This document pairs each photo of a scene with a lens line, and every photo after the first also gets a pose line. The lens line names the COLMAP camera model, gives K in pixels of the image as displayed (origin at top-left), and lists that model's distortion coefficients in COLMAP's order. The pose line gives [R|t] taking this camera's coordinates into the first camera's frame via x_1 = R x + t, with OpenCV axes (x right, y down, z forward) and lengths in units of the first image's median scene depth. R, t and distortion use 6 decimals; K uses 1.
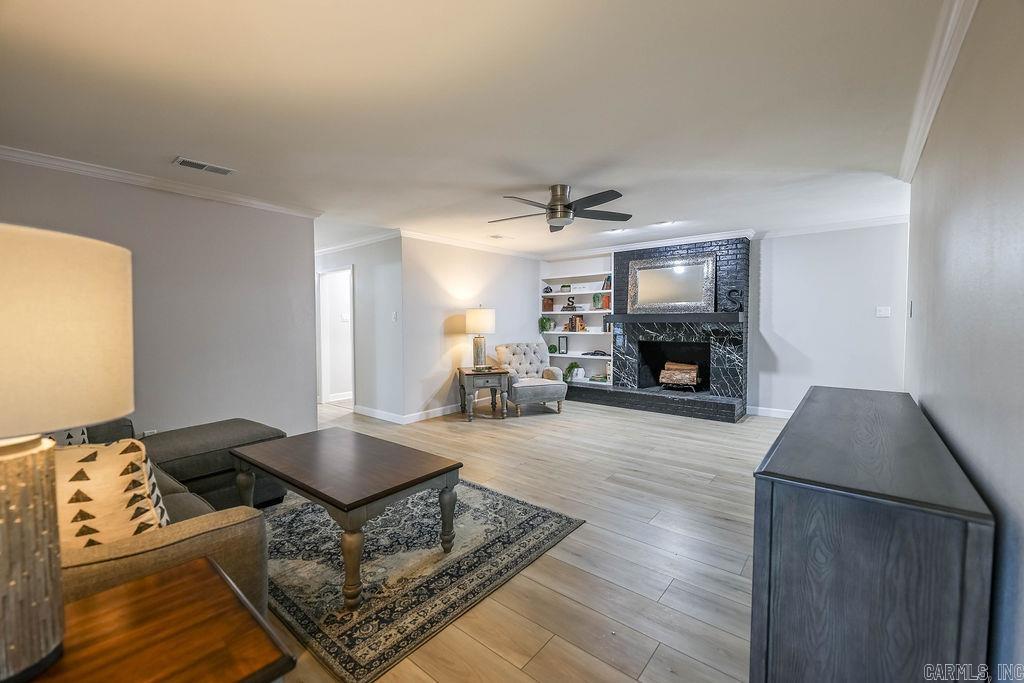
lens RADIAL K [[412.2, 0, 514.1], [0, 412.2, 335.2], [0, 0, 1]] dist [-0.000576, -0.003079]
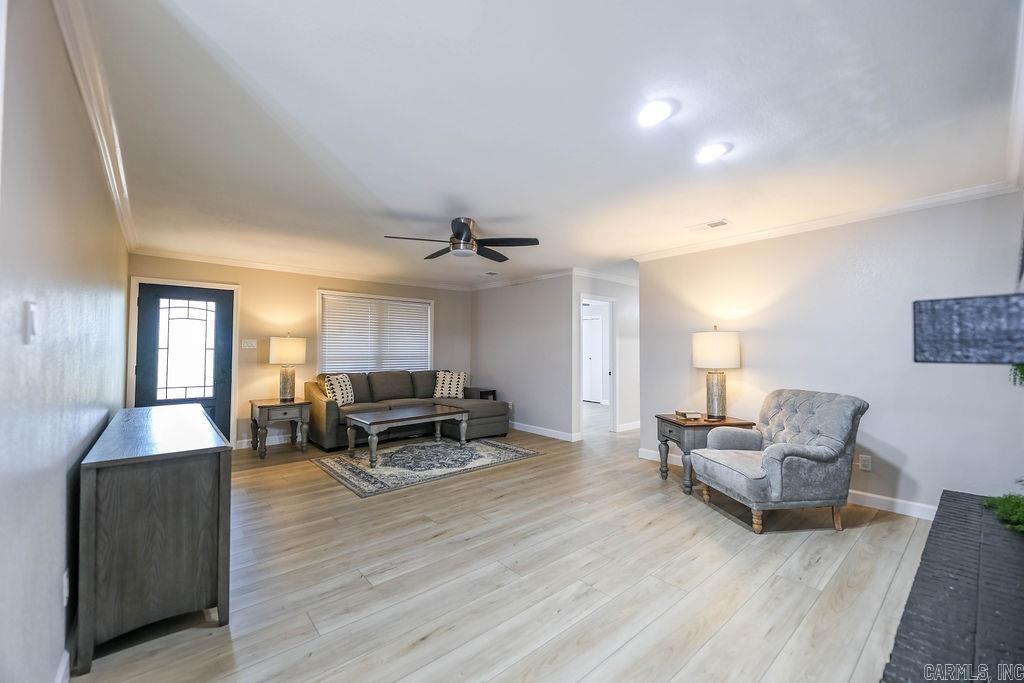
lens RADIAL K [[412.2, 0, 518.4], [0, 412.2, 339.7], [0, 0, 1]] dist [-0.000576, -0.003079]
pose [[-0.163554, -0.019353, -0.986345, 0.605944], [-0.035726, 0.999268, -0.013683, -0.027219], [0.985887, 0.033000, -0.164126, 0.725612]]
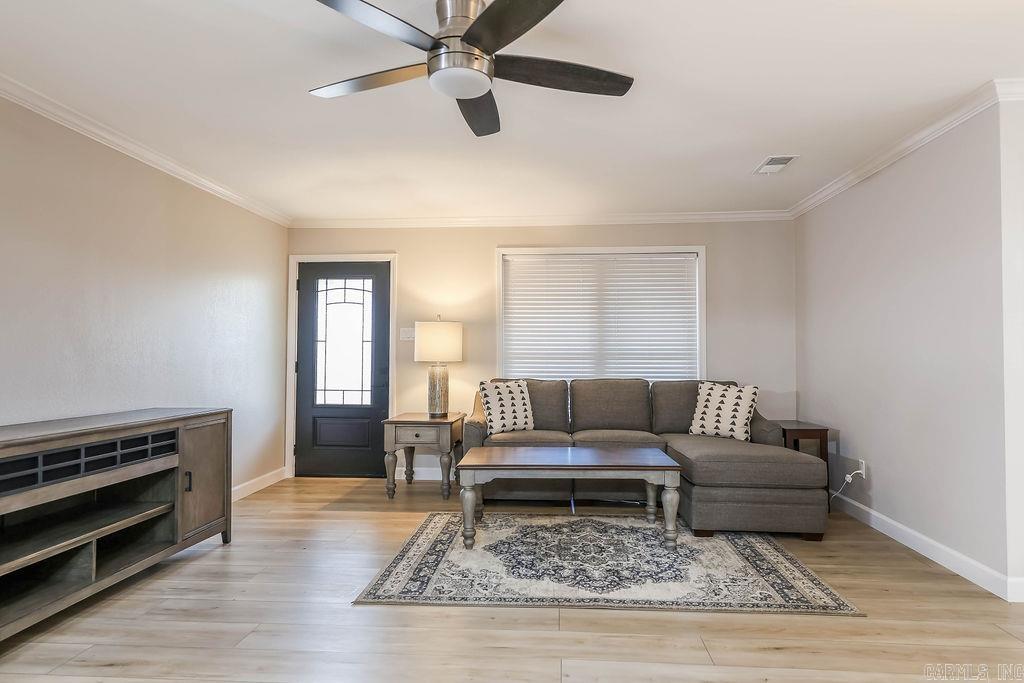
lens RADIAL K [[598.8, 0, 513.8], [0, 598.8, 340.9], [0, 0, 1]] dist [0.000492, -0.001004]
pose [[-0.820274, -0.011671, -0.571852, 0.231214], [-0.016546, 0.999858, 0.003328, -0.005172], [0.571732, 0.012192, -0.820350, 0.854585]]
